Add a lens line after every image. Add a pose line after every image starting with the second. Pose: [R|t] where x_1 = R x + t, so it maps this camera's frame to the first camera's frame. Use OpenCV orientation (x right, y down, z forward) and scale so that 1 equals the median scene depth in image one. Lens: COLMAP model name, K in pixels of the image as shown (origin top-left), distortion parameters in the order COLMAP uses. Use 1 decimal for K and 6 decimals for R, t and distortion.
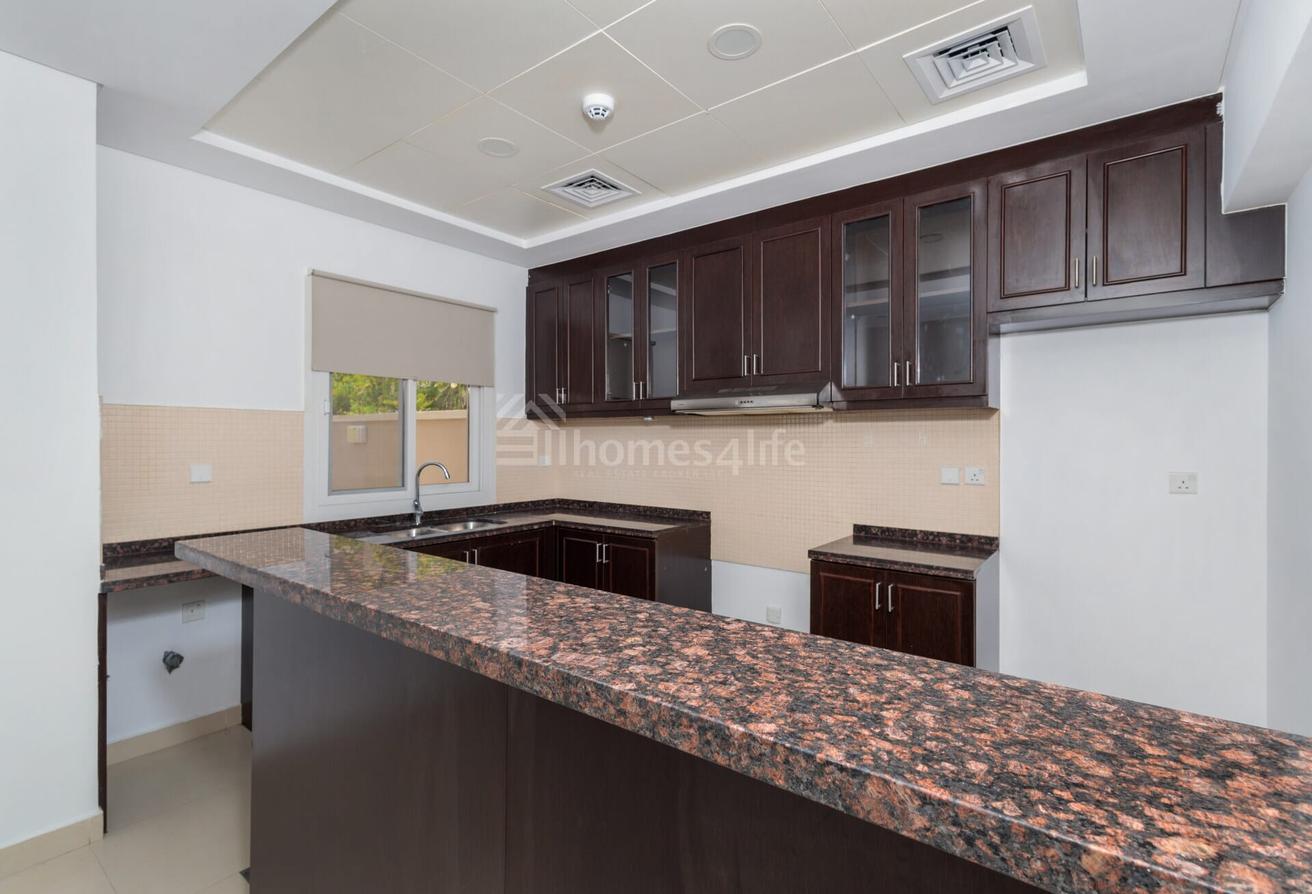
lens RADIAL K [[614.0, 0, 655.6], [0, 614.0, 440.4], [0, 0, 1]] dist [0.031144, 0.000158]
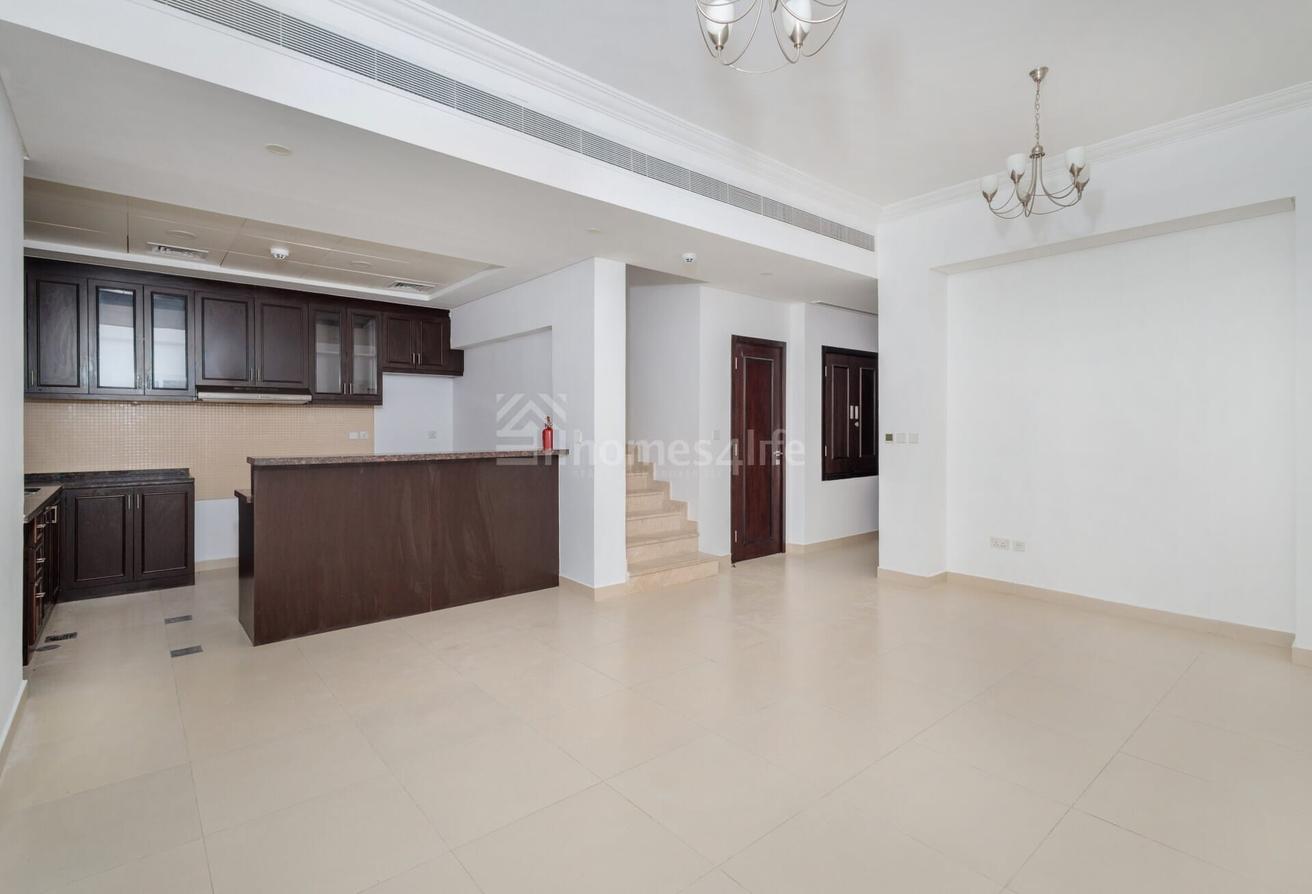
lens RADIAL K [[614.6, 0, 665.0], [0, 614.6, 432.2], [0, 0, 1]] dist [-0.000411, -0.000161]
pose [[0.189280, -0.012386, 0.981845, -1.476497], [0.000357, 0.999921, 0.012545, 0.018482], [-0.981923, -0.002024, 0.189269, -0.487627]]
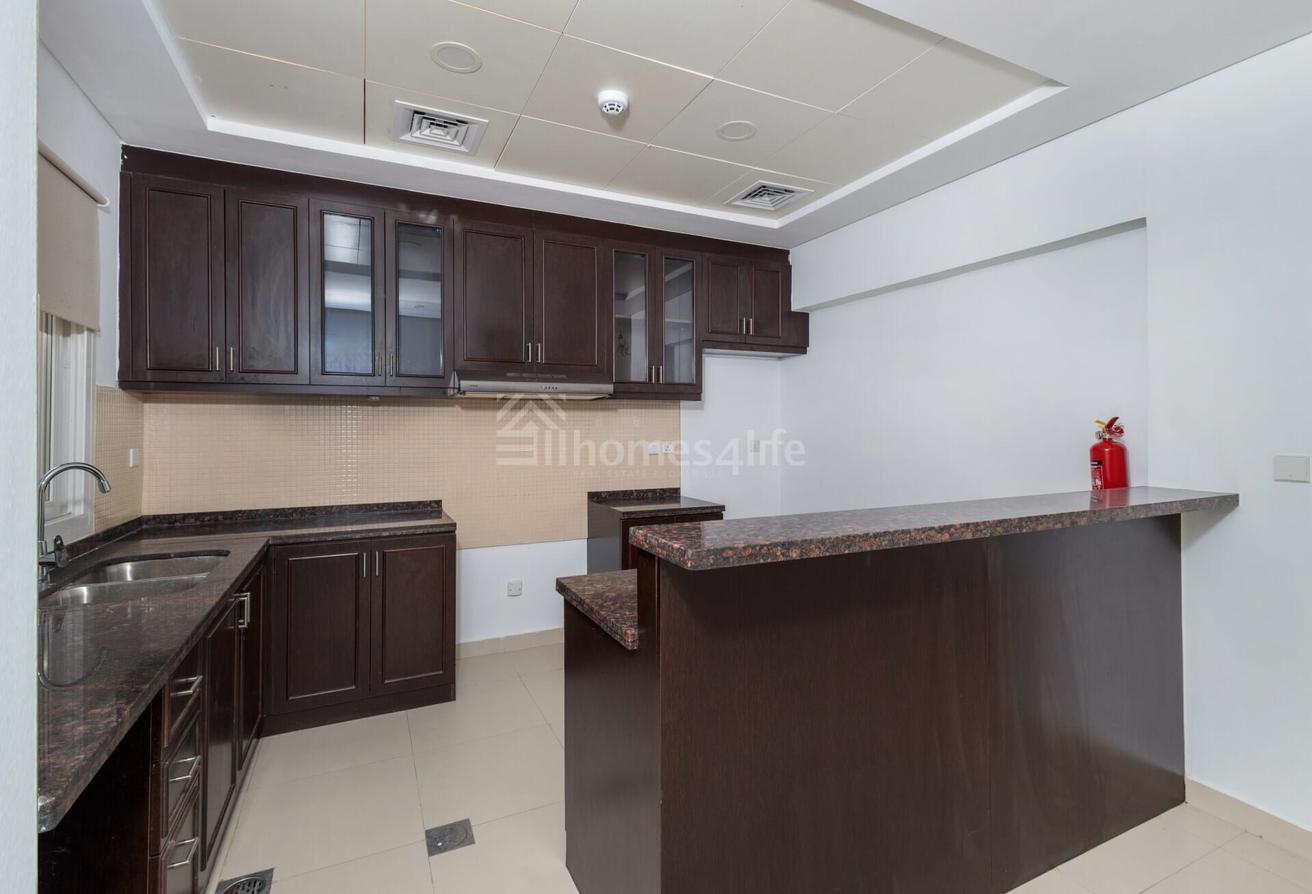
lens RADIAL K [[614.6, 0, 665.0], [0, 614.6, 432.2], [0, 0, 1]] dist [-0.000411, -0.000161]
pose [[0.436693, -0.011789, 0.899534, -0.801251], [0.003141, 0.999928, 0.011580, 0.004330], [-0.899605, -0.002232, 0.436698, 0.379057]]
